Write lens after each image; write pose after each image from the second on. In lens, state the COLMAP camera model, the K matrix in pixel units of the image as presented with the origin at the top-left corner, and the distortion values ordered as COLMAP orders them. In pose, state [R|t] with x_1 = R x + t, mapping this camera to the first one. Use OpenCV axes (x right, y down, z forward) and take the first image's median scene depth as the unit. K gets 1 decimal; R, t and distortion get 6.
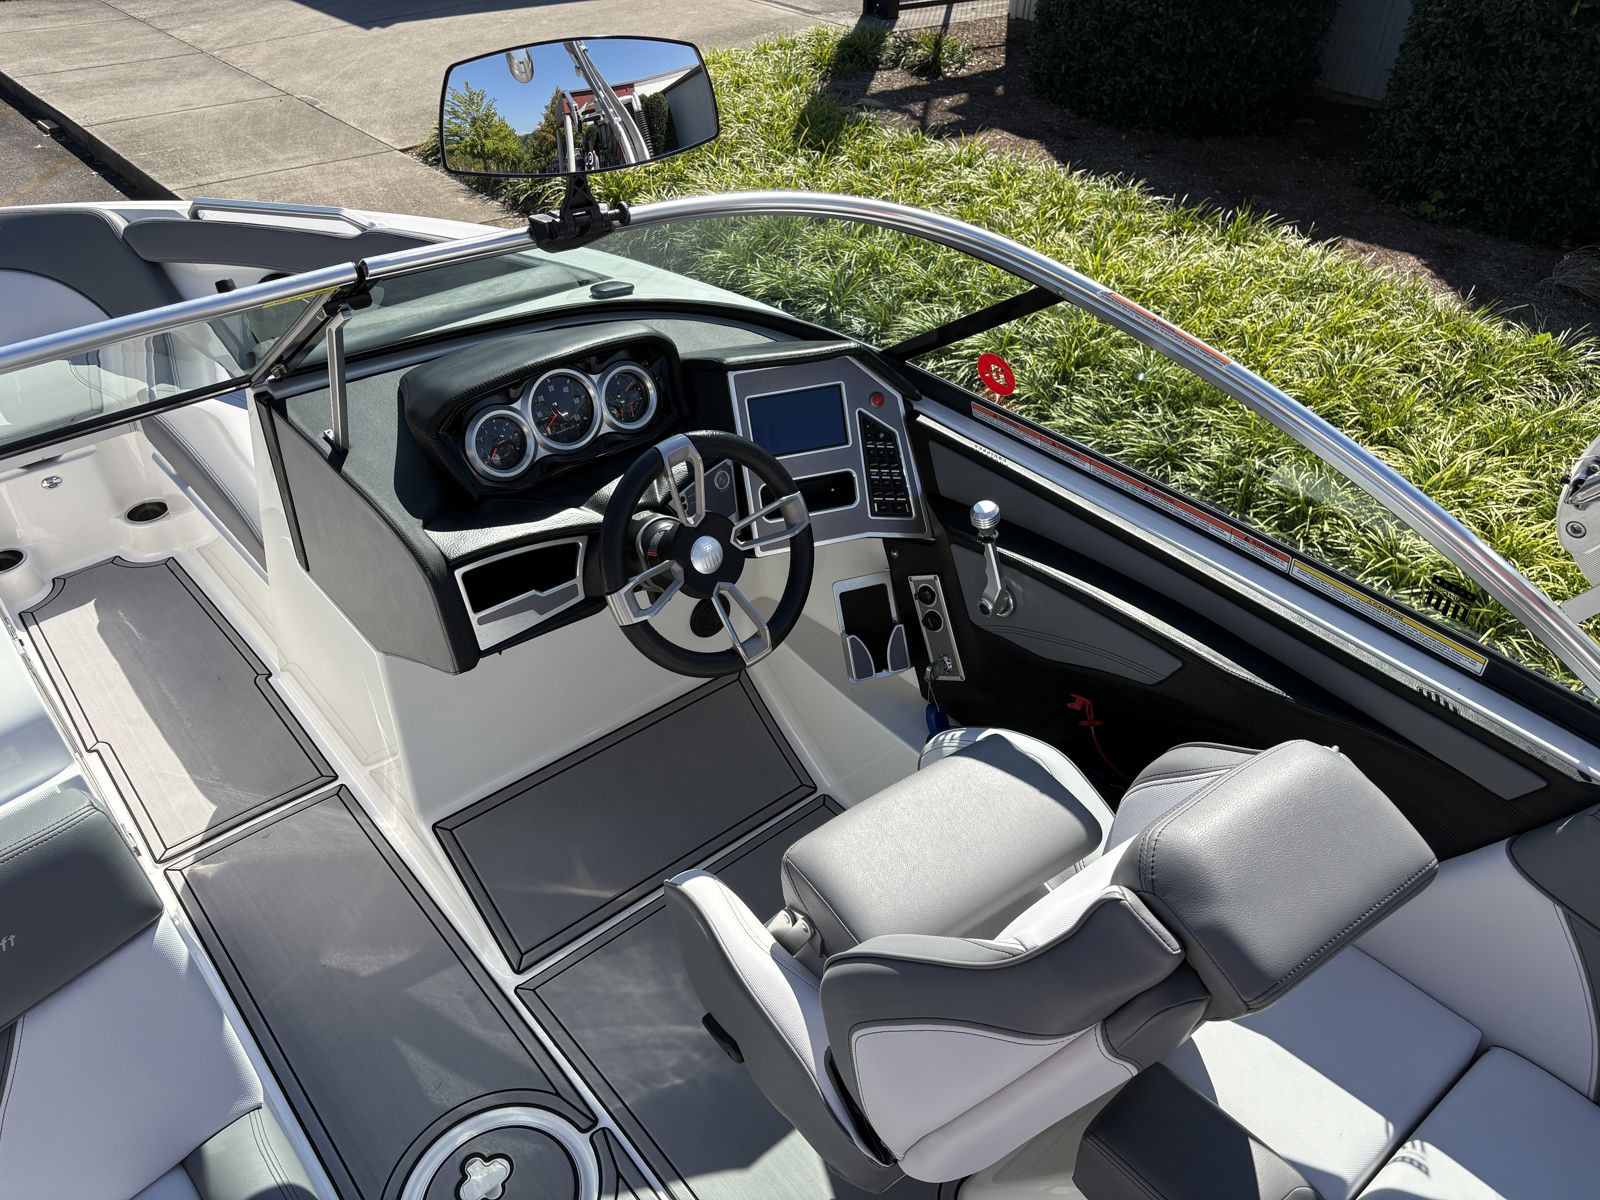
lens RADIAL K [[1222.8, 0, 804.5], [0, 1222.8, 584.4], [0, 0, 1]] dist [0.011029, 0.001833]
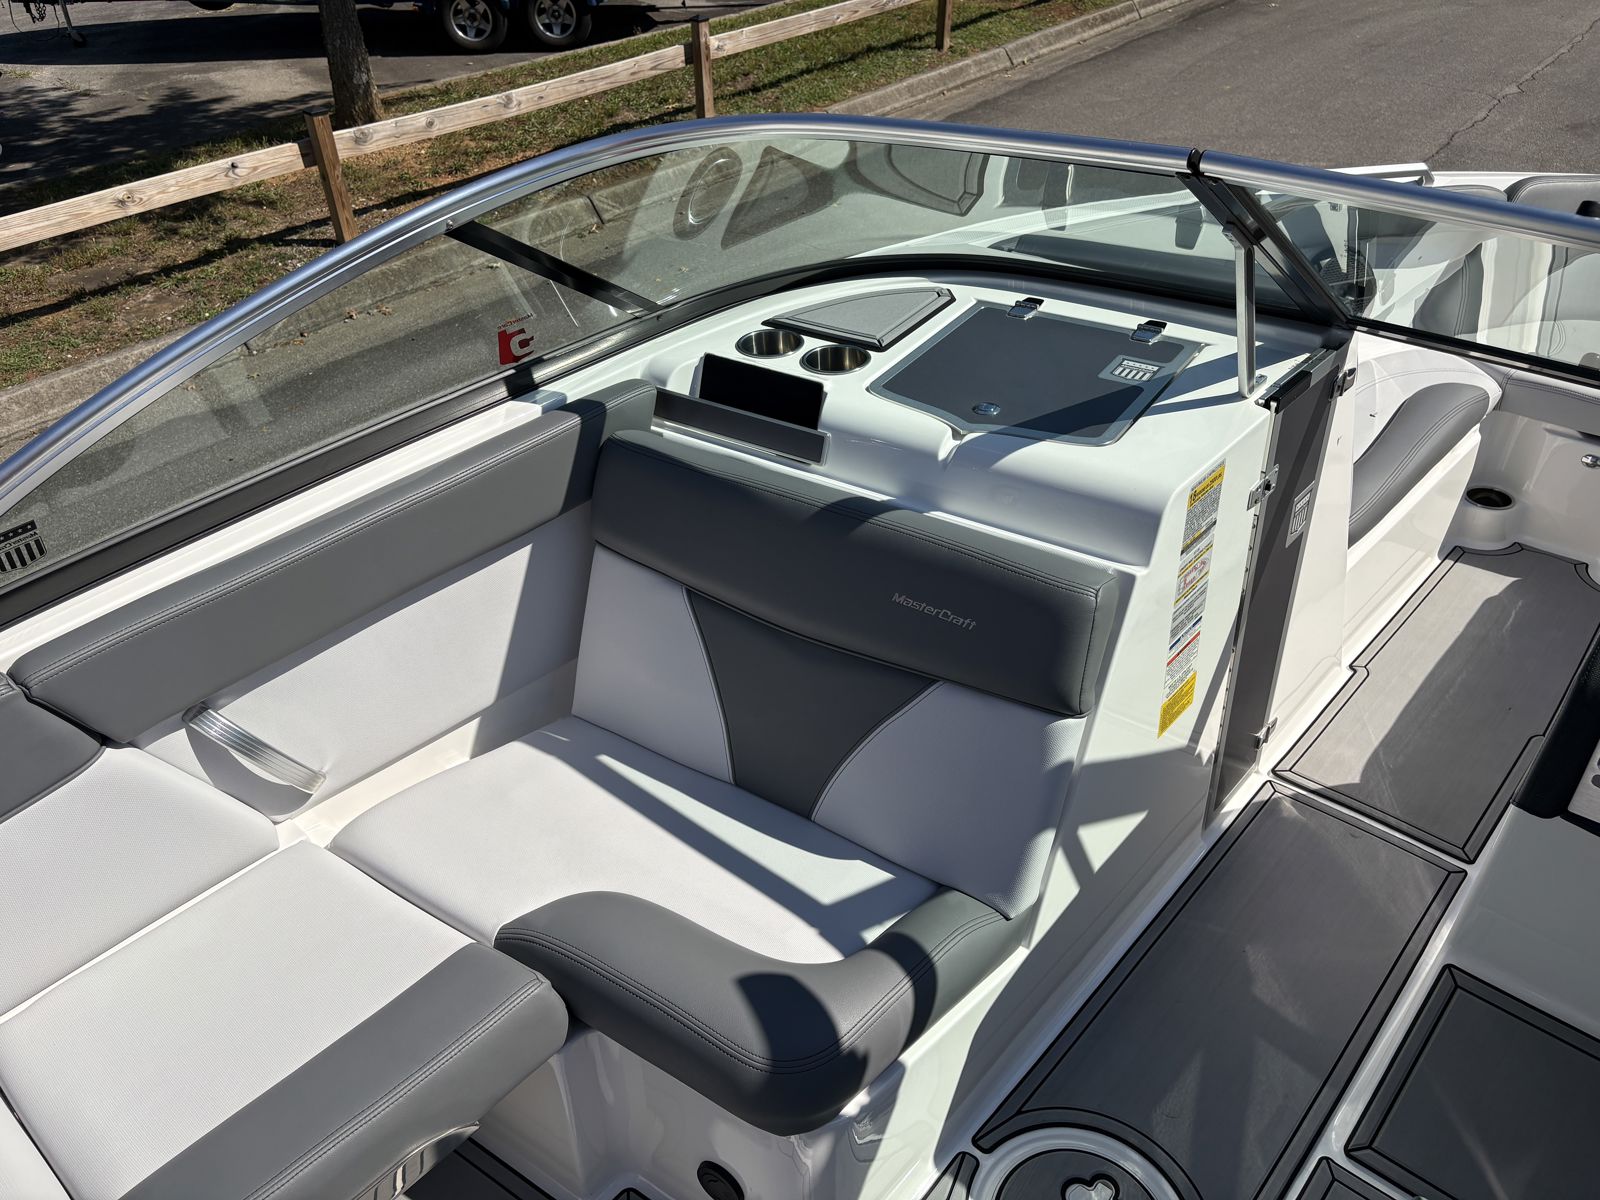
lens RADIAL K [[1208.6, 0, 800.0], [0, 1208.6, 600.0], [0, 0, 1]] dist [0.081845, -0.076864]
pose [[0.154231, 0.566253, -0.809673, 0.103703], [-0.564887, 0.722871, 0.397945, -0.038999], [0.810627, 0.395998, 0.431358, 0.154111]]
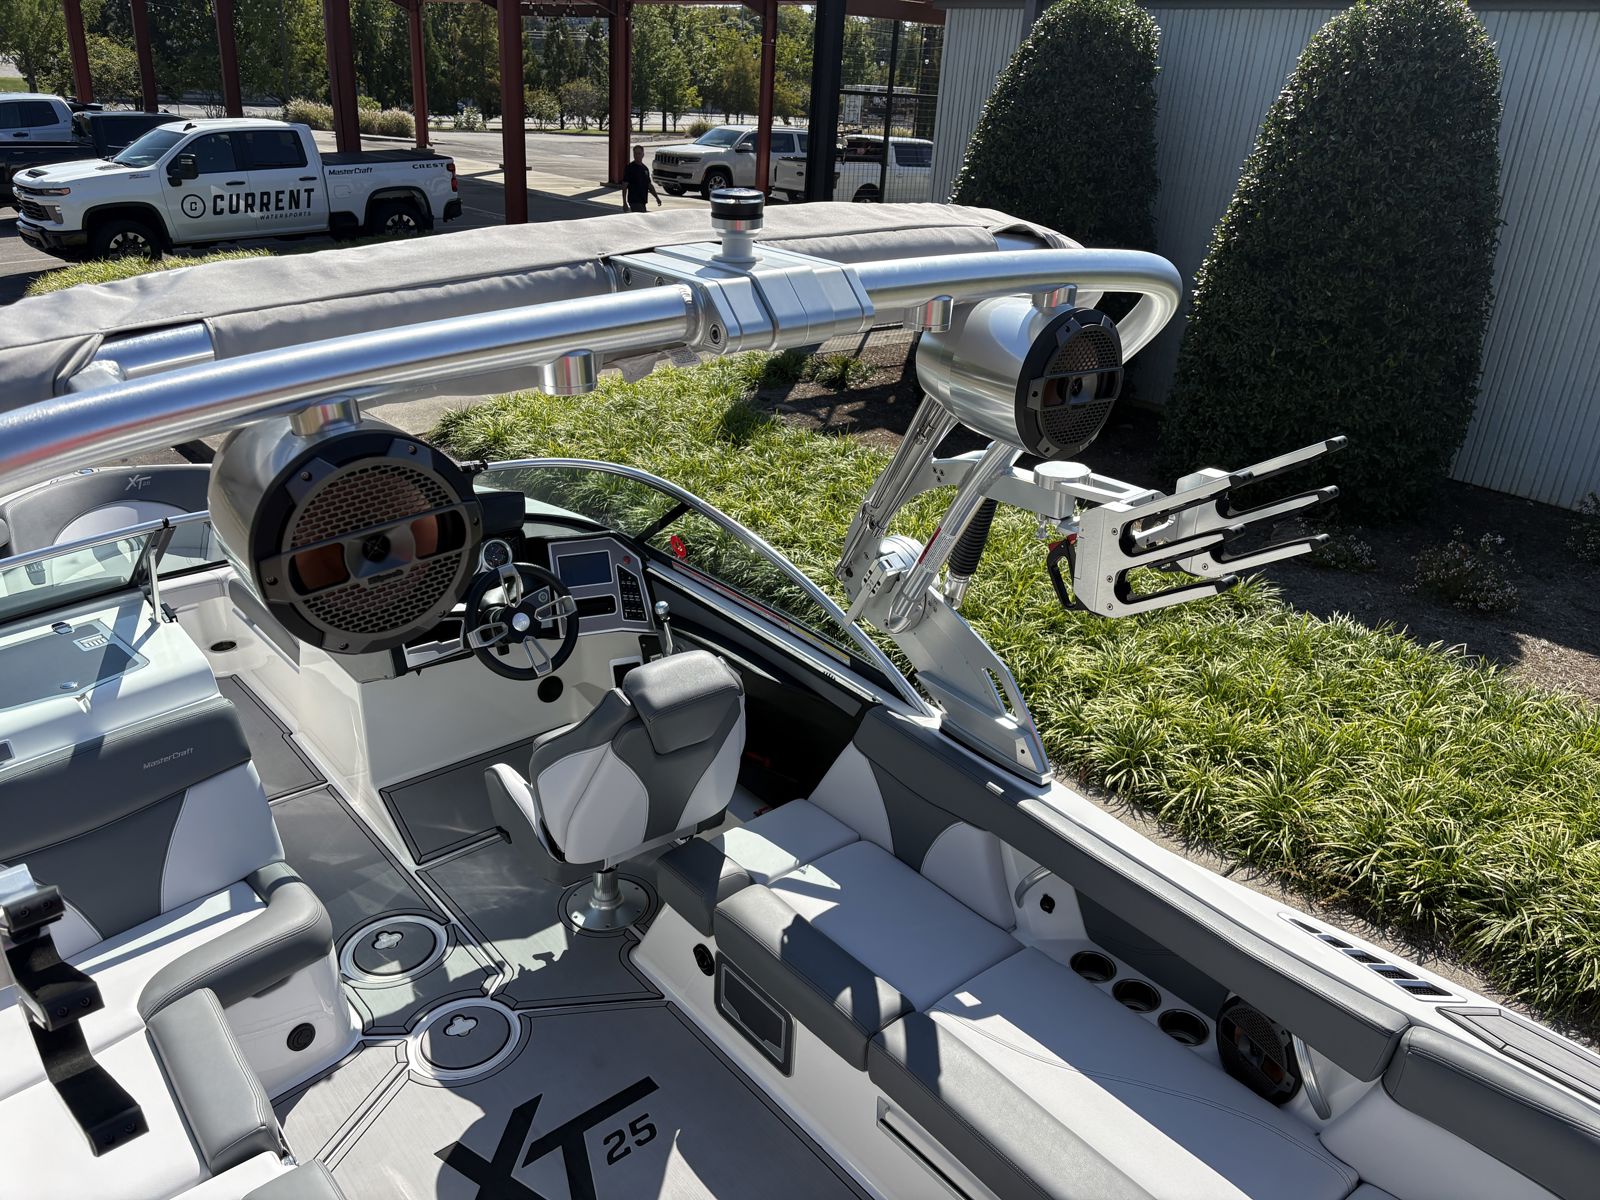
lens RADIAL K [[1215.2, 0, 768.6], [0, 1215.2, 601.1], [0, 0, 1]] dist [0.039379, -0.068530]
pose [[0.999508, 0.017644, -0.025918, 0.214644], [-0.022726, 0.977180, -0.211193, 0.201851], [0.021600, 0.211678, 0.977101, -0.551592]]
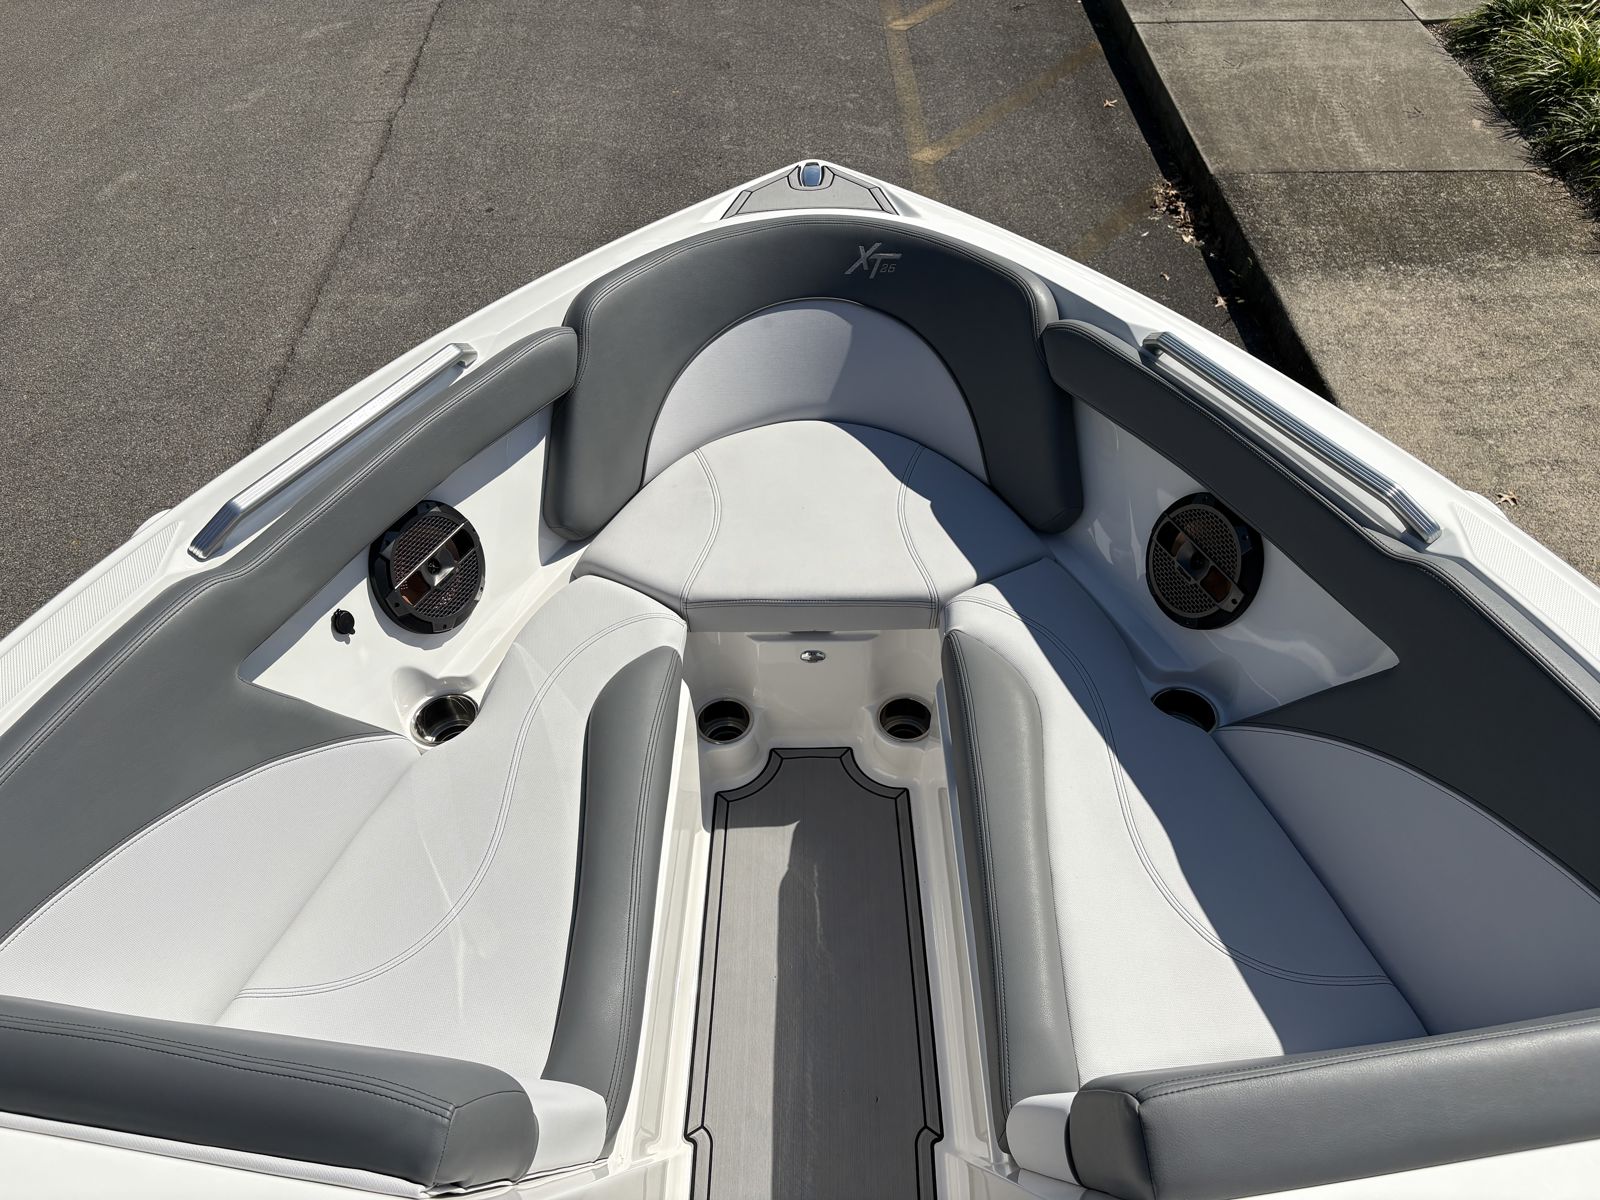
lens RADIAL K [[1215.2, 0, 768.6], [0, 1215.2, 601.1], [0, 0, 1]] dist [0.039379, -0.068530]
pose [[0.744707, 0.465528, -0.478222, -0.291157], [-0.362401, 0.883779, 0.295974, -0.315937], [0.560426, -0.047106, 0.826864, 0.370161]]
